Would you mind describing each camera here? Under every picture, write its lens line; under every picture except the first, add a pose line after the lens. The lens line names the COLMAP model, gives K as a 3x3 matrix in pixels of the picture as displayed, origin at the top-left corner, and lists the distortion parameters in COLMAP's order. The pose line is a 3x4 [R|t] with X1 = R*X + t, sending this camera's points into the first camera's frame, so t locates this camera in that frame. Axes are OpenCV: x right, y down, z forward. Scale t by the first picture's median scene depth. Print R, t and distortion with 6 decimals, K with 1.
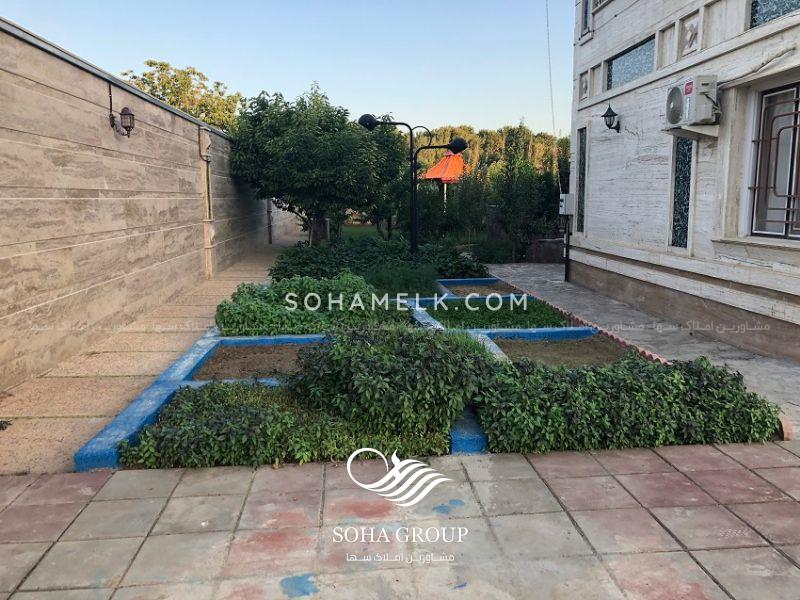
lens RADIAL K [[656.4, 0, 400.2], [0, 656.4, 303.5], [0, 0, 1]] dist [0.001460, -0.006609]
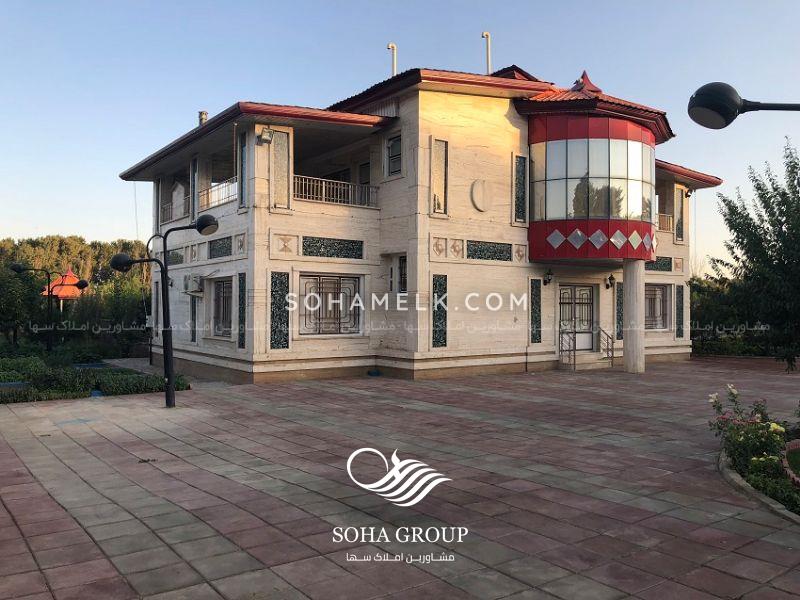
lens RADIAL K [[656.4, 0, 402.2], [0, 656.4, 303.8], [0, 0, 1]] dist [0.001460, -0.006609]
pose [[0.846499, 0.018814, 0.532057, -0.175061], [0.069903, 0.986796, -0.146109, 0.165318], [-0.527781, 0.160874, 0.834007, -1.291103]]
